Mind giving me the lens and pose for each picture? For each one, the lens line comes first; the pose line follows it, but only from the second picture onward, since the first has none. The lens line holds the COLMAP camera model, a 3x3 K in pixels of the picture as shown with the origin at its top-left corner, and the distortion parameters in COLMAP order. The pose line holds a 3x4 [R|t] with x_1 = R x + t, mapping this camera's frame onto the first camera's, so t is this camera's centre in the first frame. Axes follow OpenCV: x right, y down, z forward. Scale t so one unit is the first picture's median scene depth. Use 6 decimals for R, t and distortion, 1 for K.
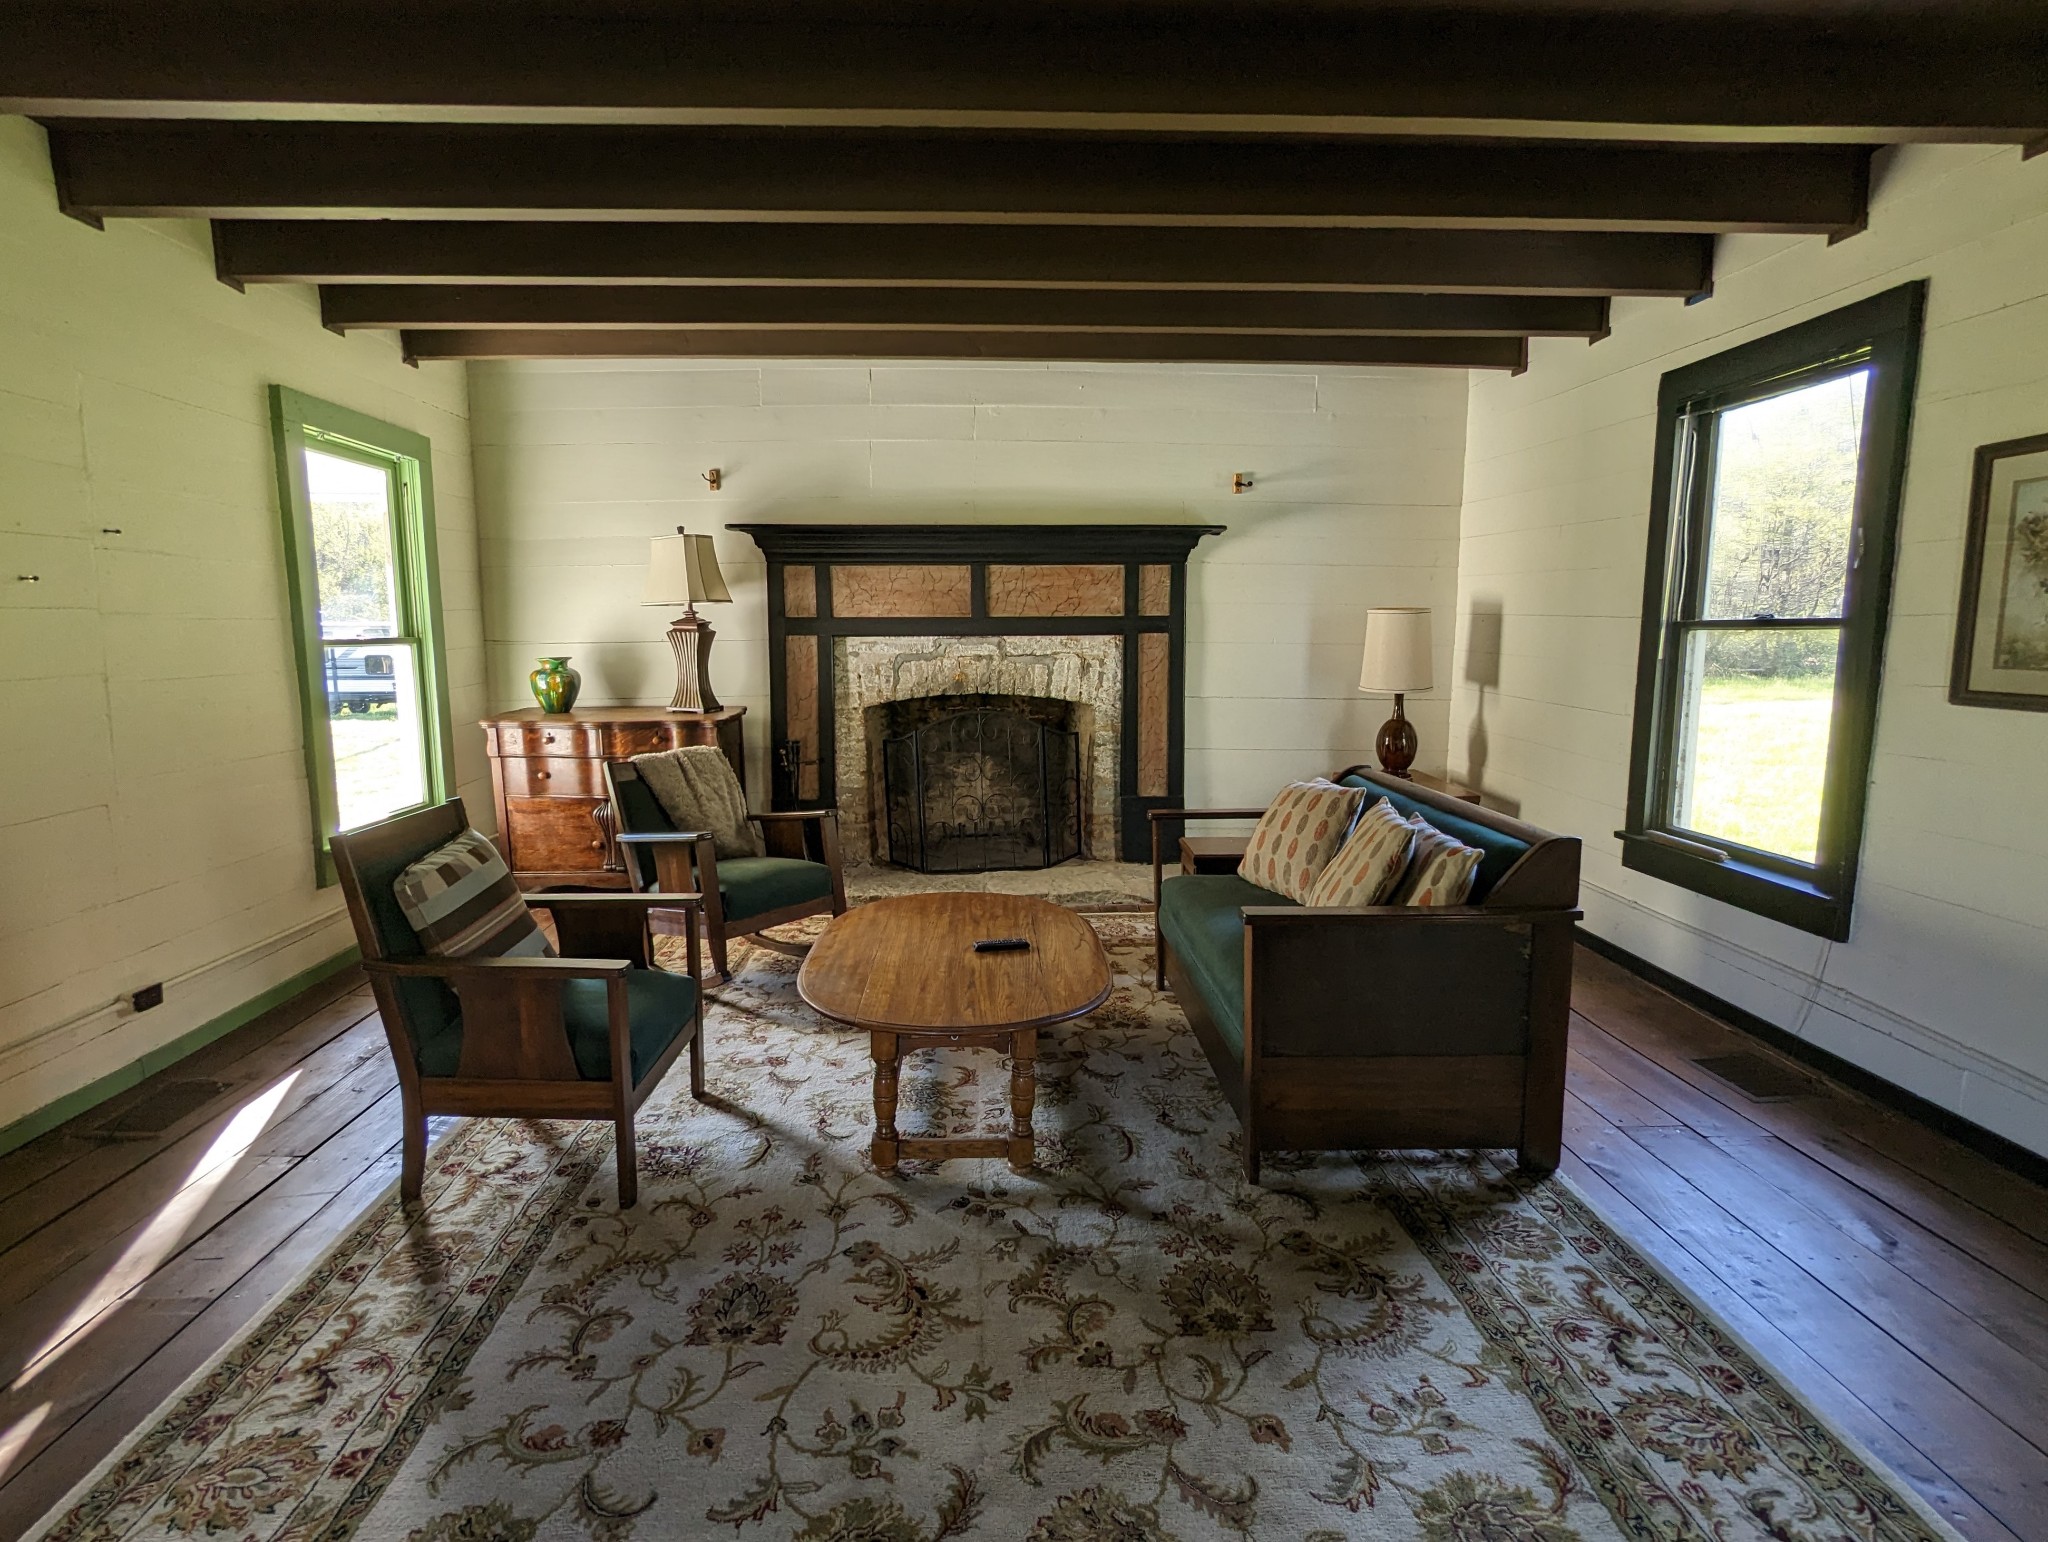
lens RADIAL K [[1041.9, 0, 1018.4], [0, 1041.9, 773.8], [0, 0, 1]] dist [-0.000469, 0.001190]
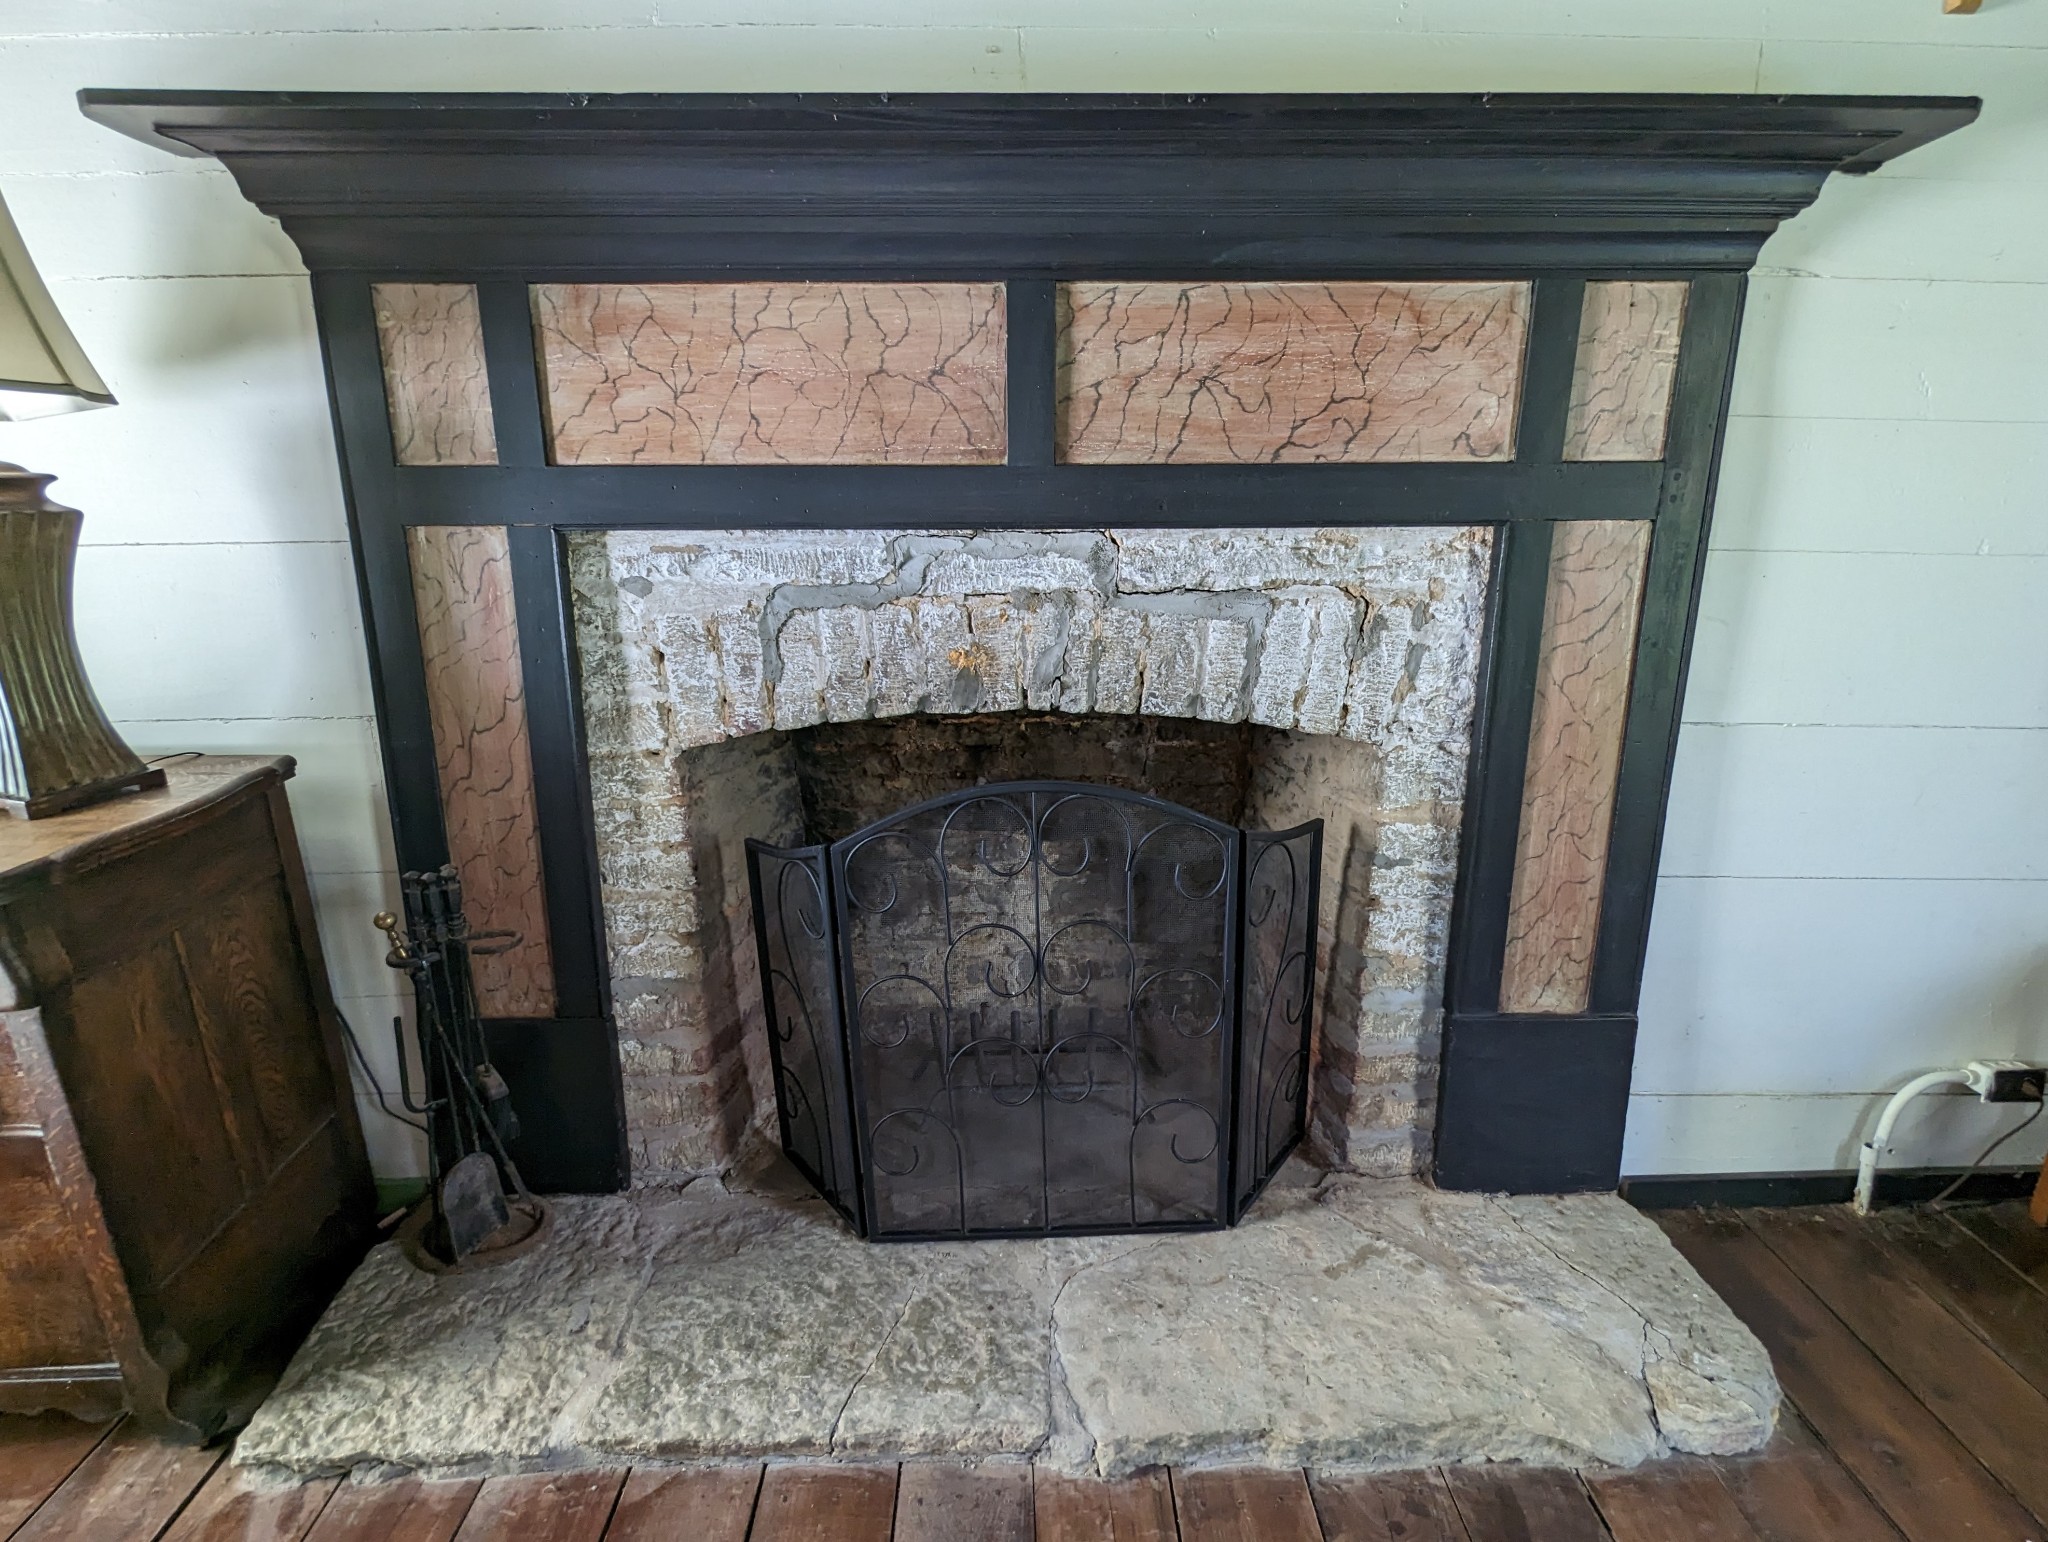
lens RADIAL K [[971.1, 0, 1014.2], [0, 971.1, 759.8], [0, 0, 1]] dist [-0.003071, -0.000665]
pose [[0.999706, 0.006880, -0.023261, -0.036501], [-0.004280, 0.993922, 0.110003, -0.096785], [0.023876, -0.109871, 0.993659, 0.715145]]
